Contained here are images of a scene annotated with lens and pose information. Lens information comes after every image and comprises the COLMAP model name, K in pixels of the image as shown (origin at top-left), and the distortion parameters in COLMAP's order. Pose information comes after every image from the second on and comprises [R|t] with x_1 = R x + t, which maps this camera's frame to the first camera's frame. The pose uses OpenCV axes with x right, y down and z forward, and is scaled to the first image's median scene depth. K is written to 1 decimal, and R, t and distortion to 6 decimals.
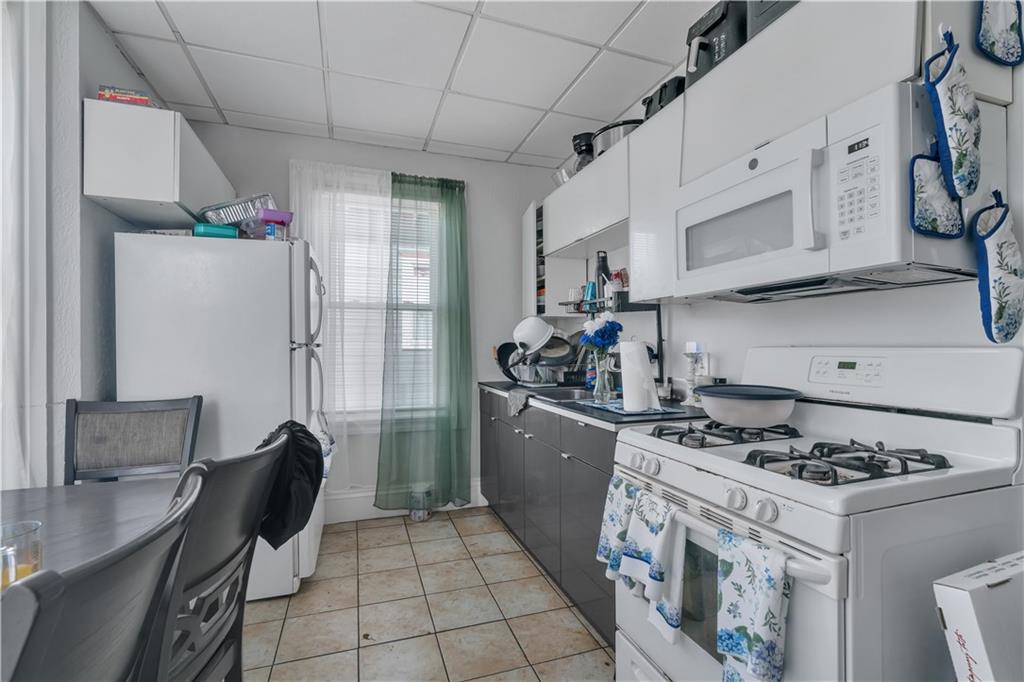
lens RADIAL K [[466.3, 0, 516.0], [0, 466.3, 344.1], [0, 0, 1]] dist [-0.001995, 0.000729]
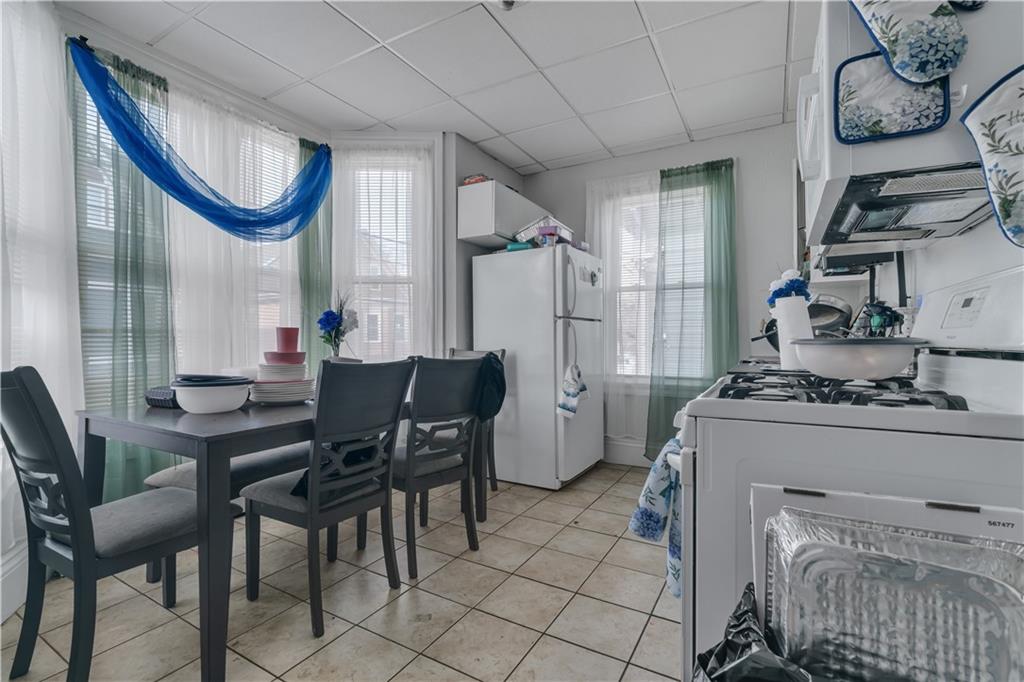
lens RADIAL K [[466.3, 0, 503.4], [0, 466.3, 339.9], [0, 0, 1]] dist [-0.001995, 0.000729]
pose [[0.643840, 0.000983, -0.765159, 0.372350], [0.000718, 0.999998, 0.001889, 0.048457], [0.765160, -0.001766, 0.643838, -0.038837]]
